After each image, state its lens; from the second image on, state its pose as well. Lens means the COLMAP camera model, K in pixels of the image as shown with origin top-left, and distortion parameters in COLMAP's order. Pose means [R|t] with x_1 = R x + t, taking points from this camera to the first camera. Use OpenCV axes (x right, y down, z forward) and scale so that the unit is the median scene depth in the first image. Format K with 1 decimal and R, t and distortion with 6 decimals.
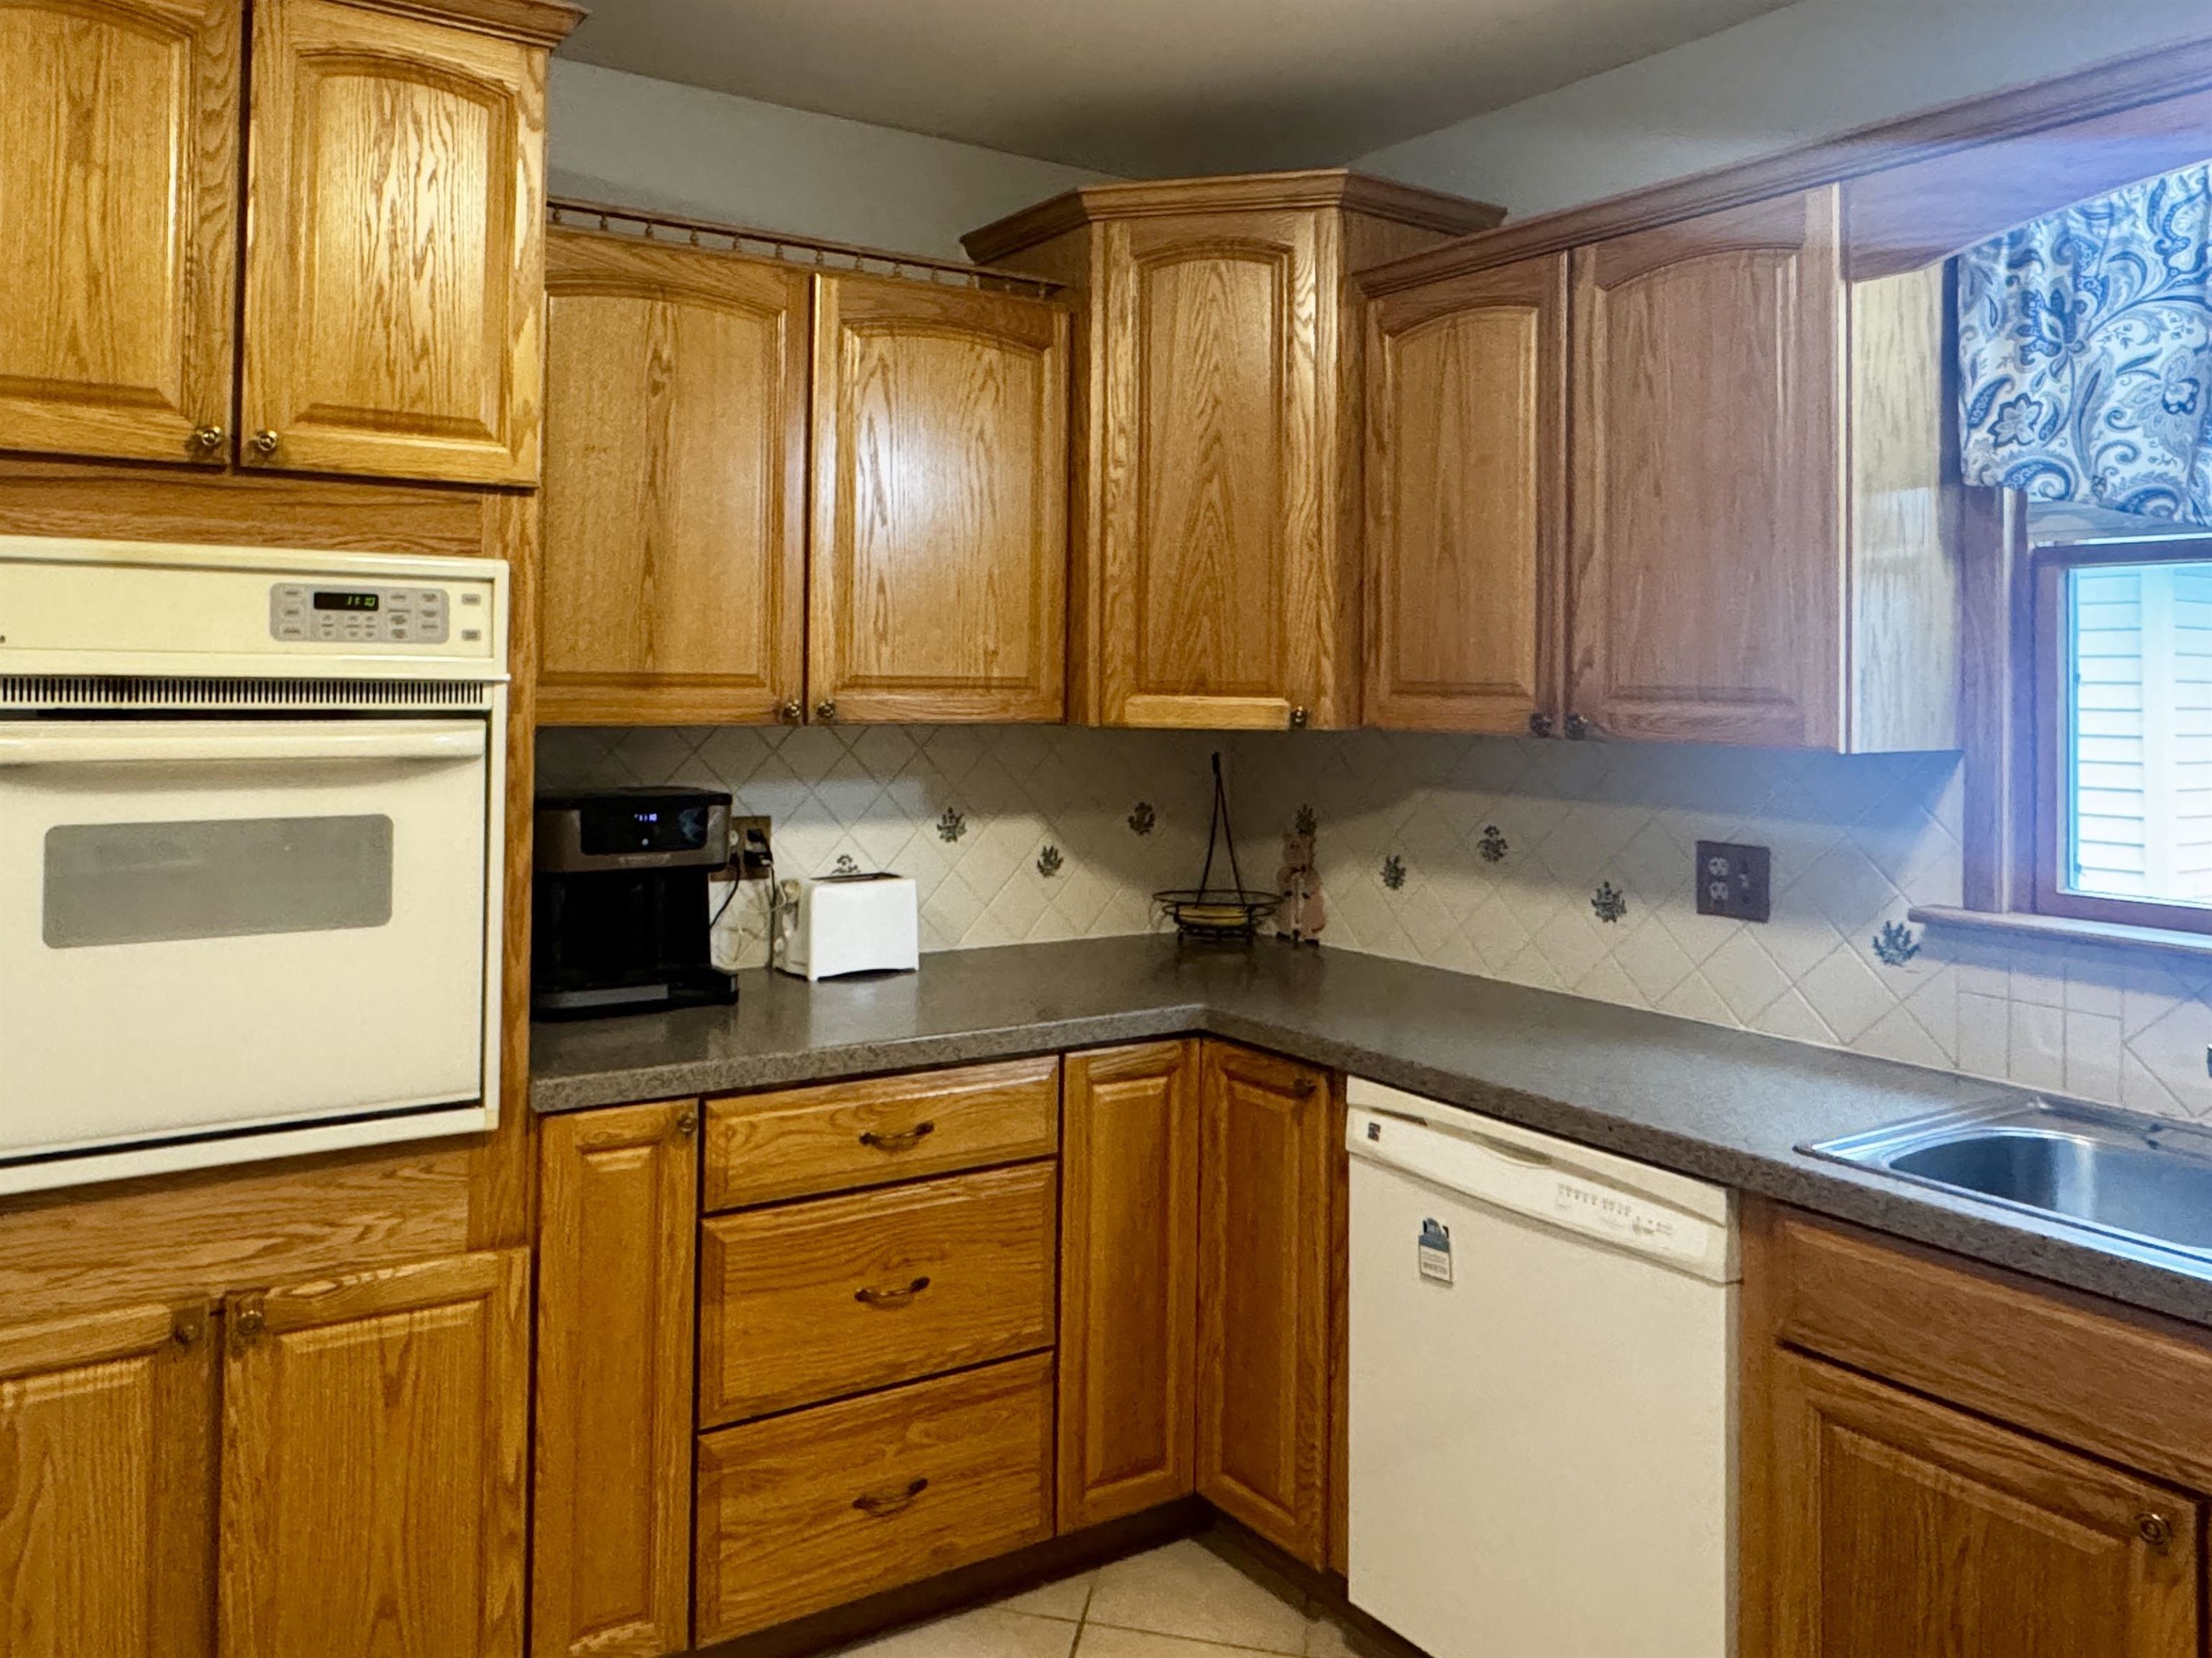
lens RADIAL K [[1633.0, 0, 1102.5], [0, 1633.0, 648.3], [0, 0, 1]] dist [-0.000179, -0.000405]
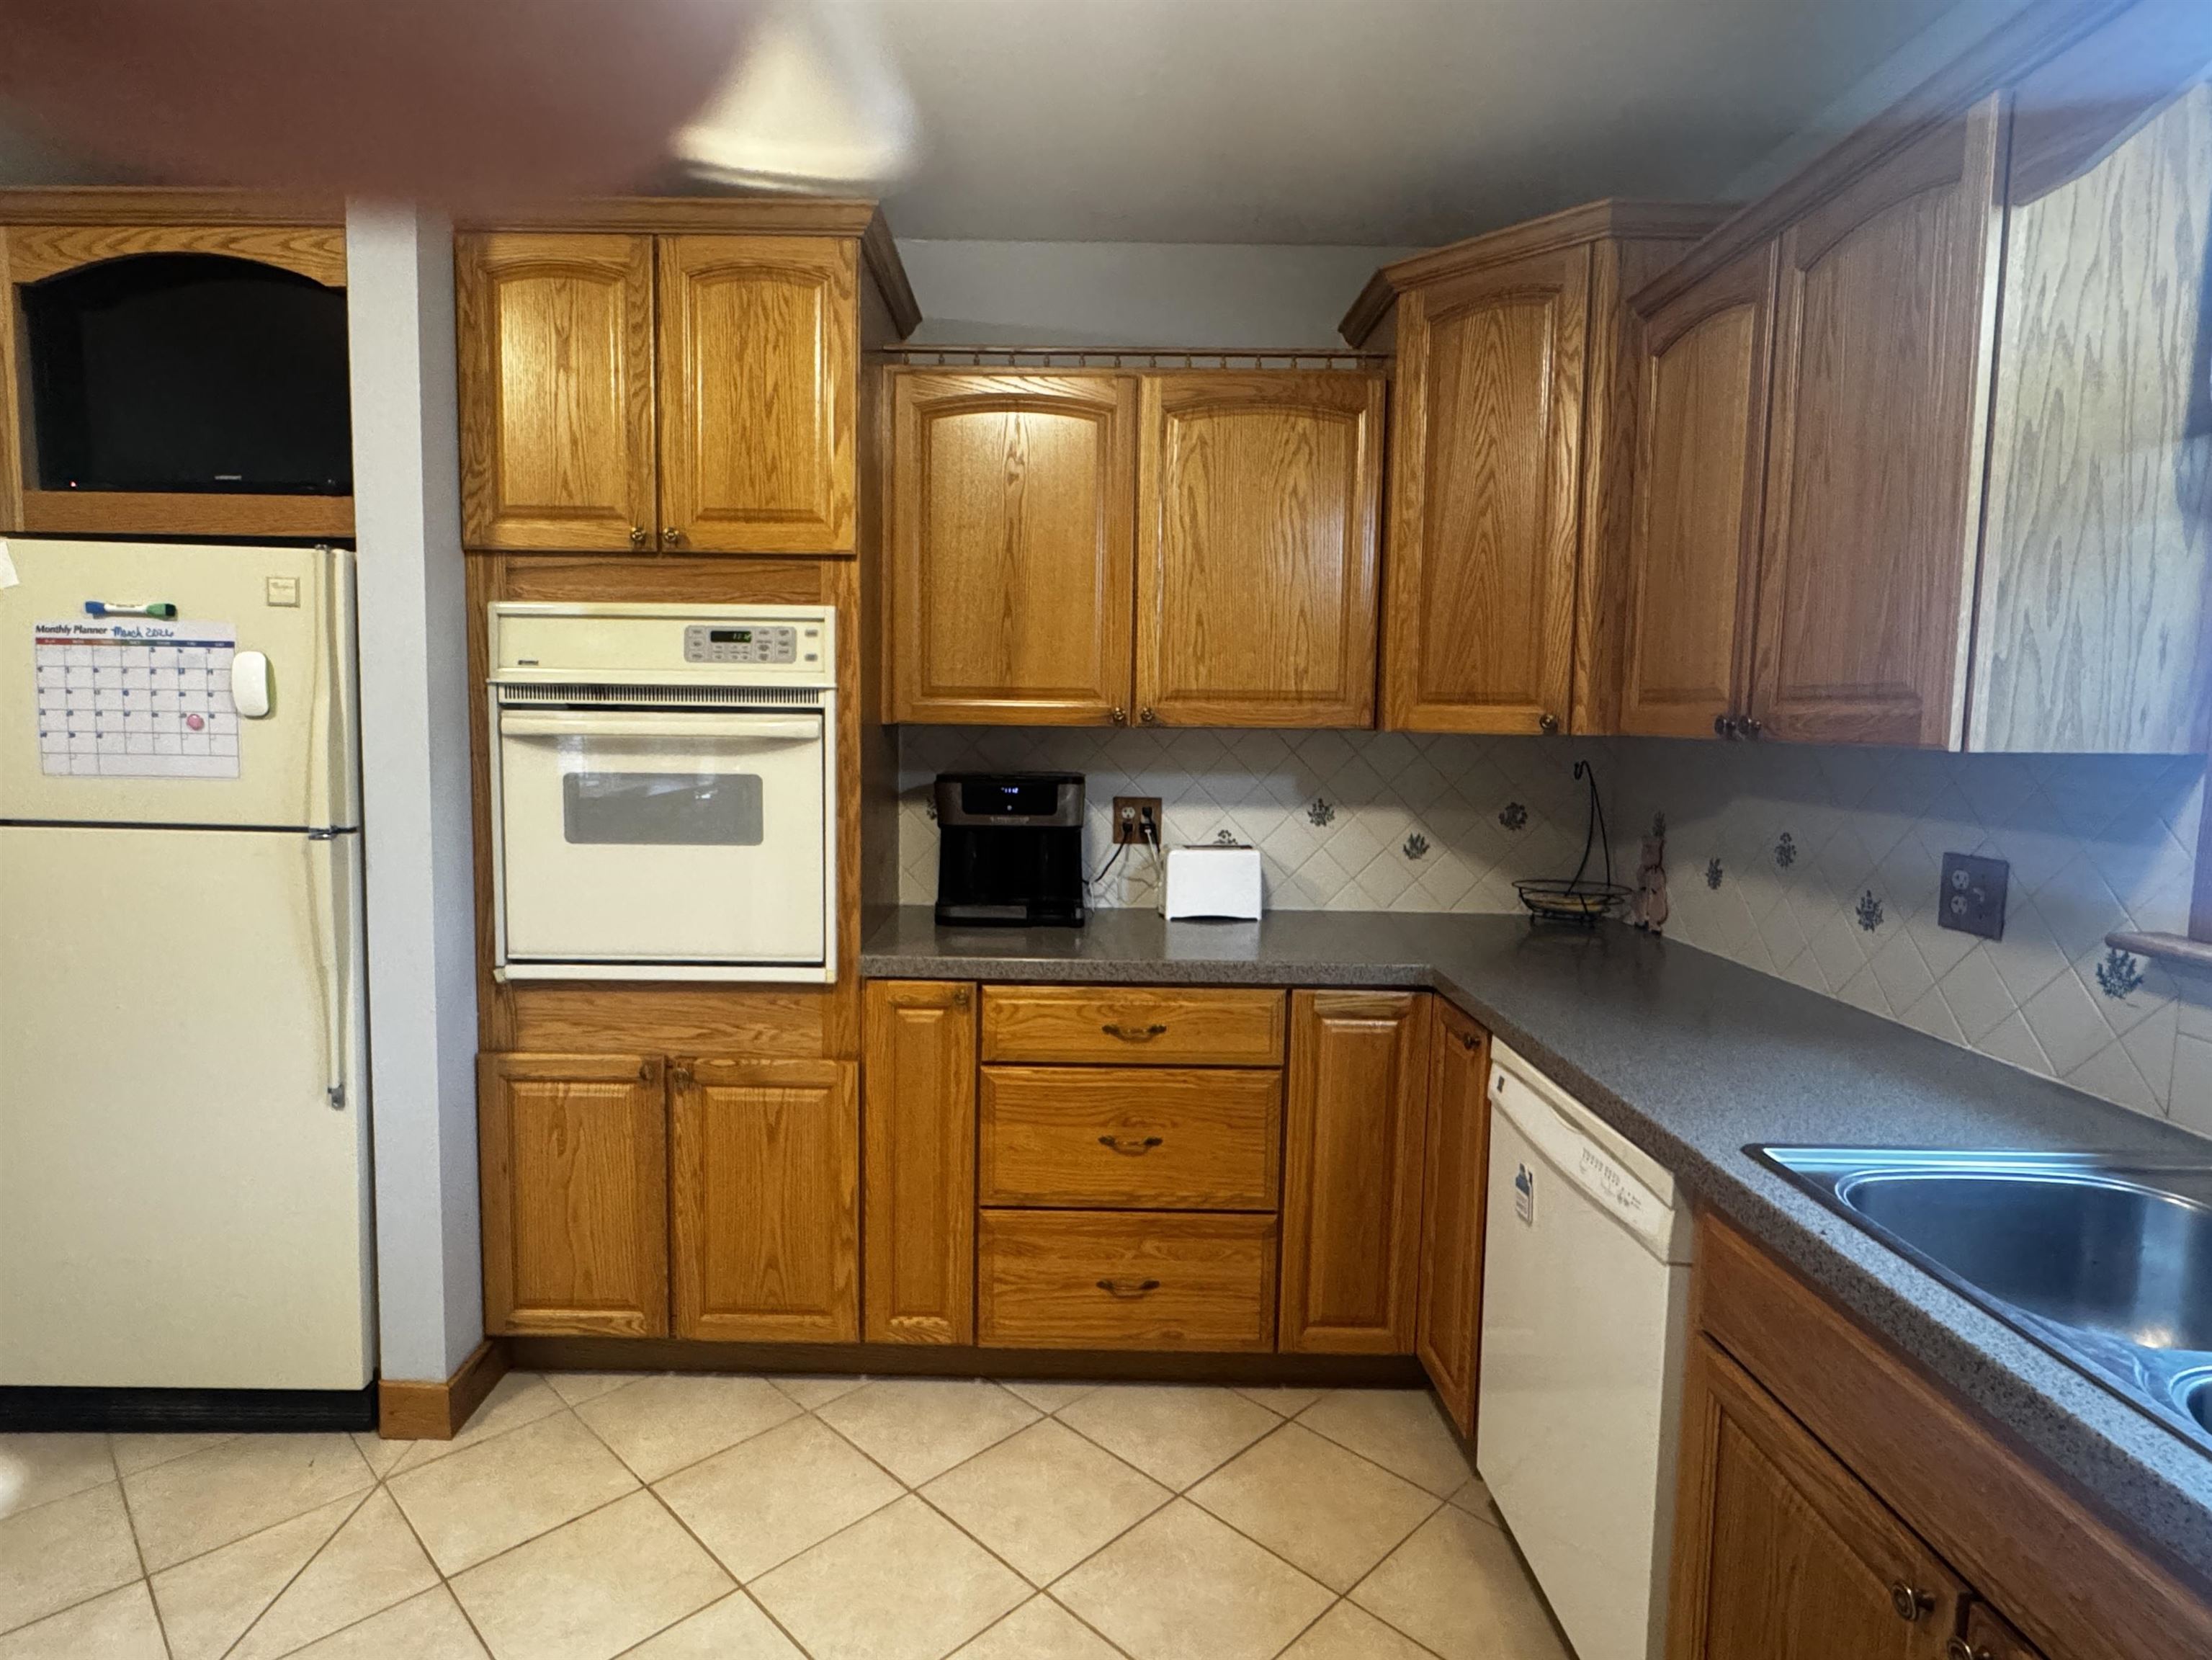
lens RADIAL K [[1235.4, 0, 1106.0], [0, 1235.4, 830.0], [0, 0, 1]] dist [-0.001459, 0.000300]
pose [[0.844754, 0.048646, -0.532940, 0.378839], [0.009523, 0.994336, 0.105856, 0.026720], [0.535071, -0.094498, 0.839505, 0.149374]]
